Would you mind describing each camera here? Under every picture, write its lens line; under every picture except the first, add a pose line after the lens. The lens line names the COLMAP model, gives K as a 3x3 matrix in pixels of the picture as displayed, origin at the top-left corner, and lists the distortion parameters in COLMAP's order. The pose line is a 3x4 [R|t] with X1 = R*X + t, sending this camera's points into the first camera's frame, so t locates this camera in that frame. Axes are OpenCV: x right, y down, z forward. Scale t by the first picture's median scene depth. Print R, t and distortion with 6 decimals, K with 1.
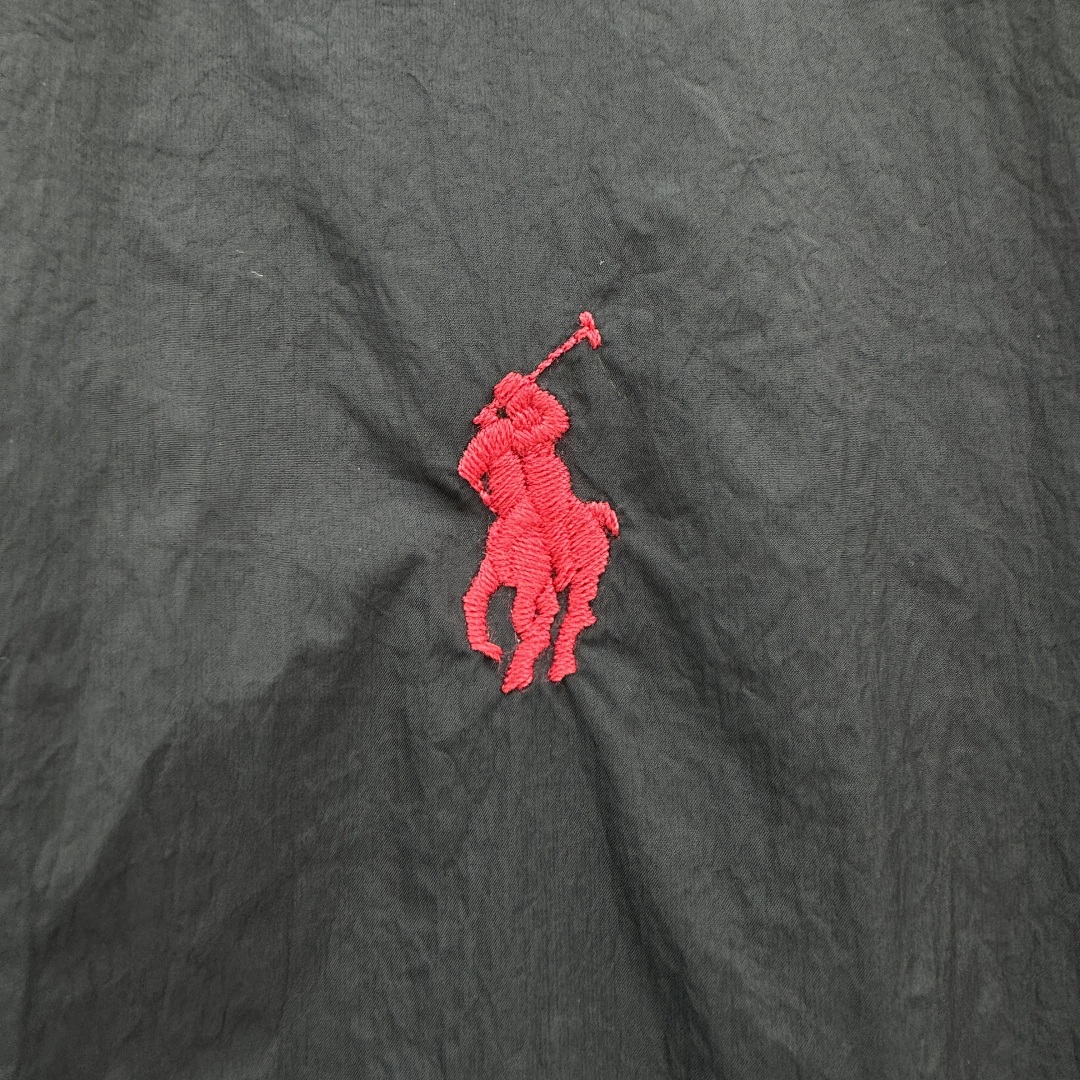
lens RADIAL K [[1016.3, 0, 545.0], [0, 1016.3, 469.2], [0, 0, 1]] dist [-0.023100, 0.000000]
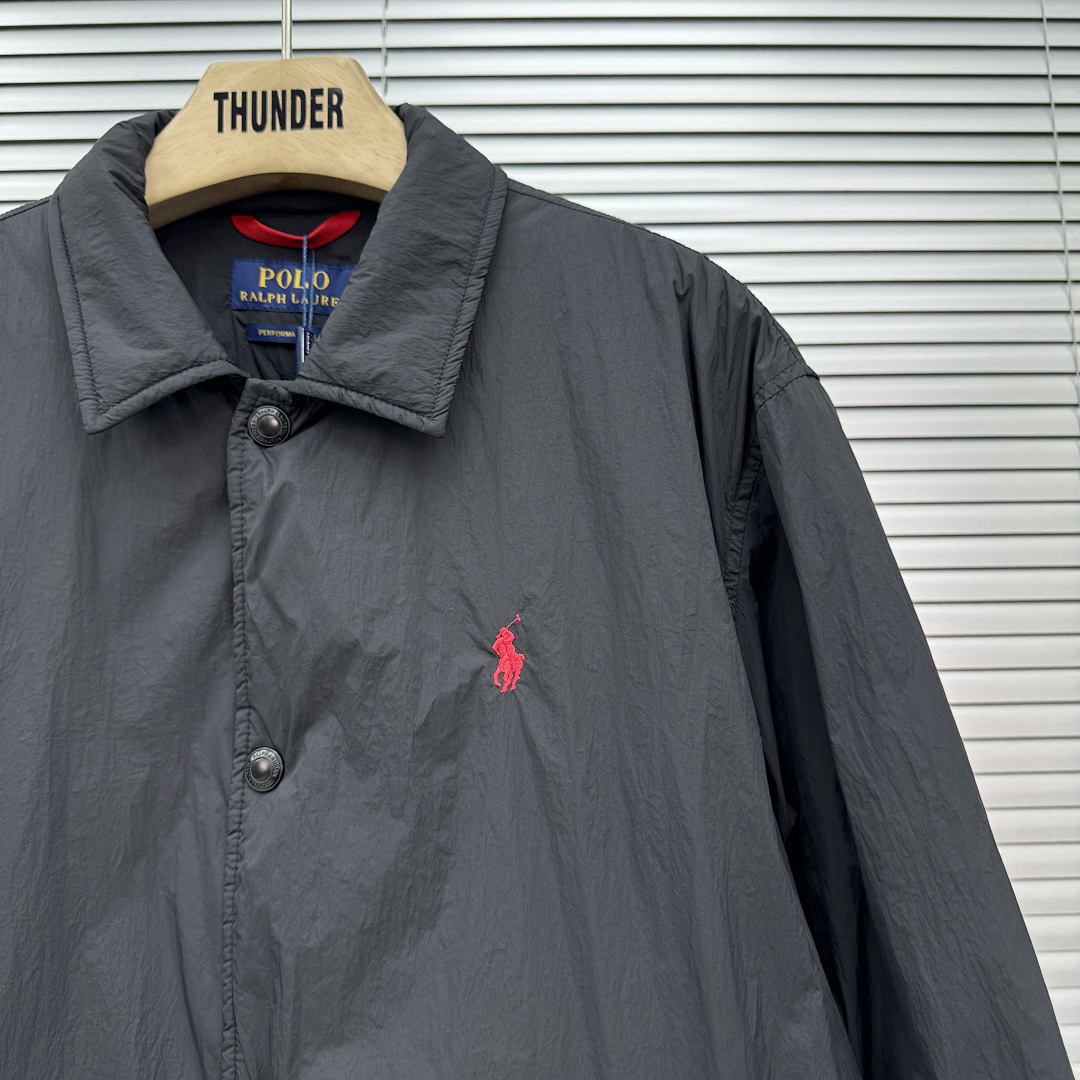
lens RADIAL K [[1016.3, 0, 544.9], [0, 1016.3, 532.7], [0, 0, 1]] dist [-0.023100, 0.000000]
pose [[0.982994, -0.044118, -0.178261, 1.070790], [0.018021, 0.989203, -0.145440, 0.169786], [0.182753, 0.139754, 0.973175, -3.823740]]
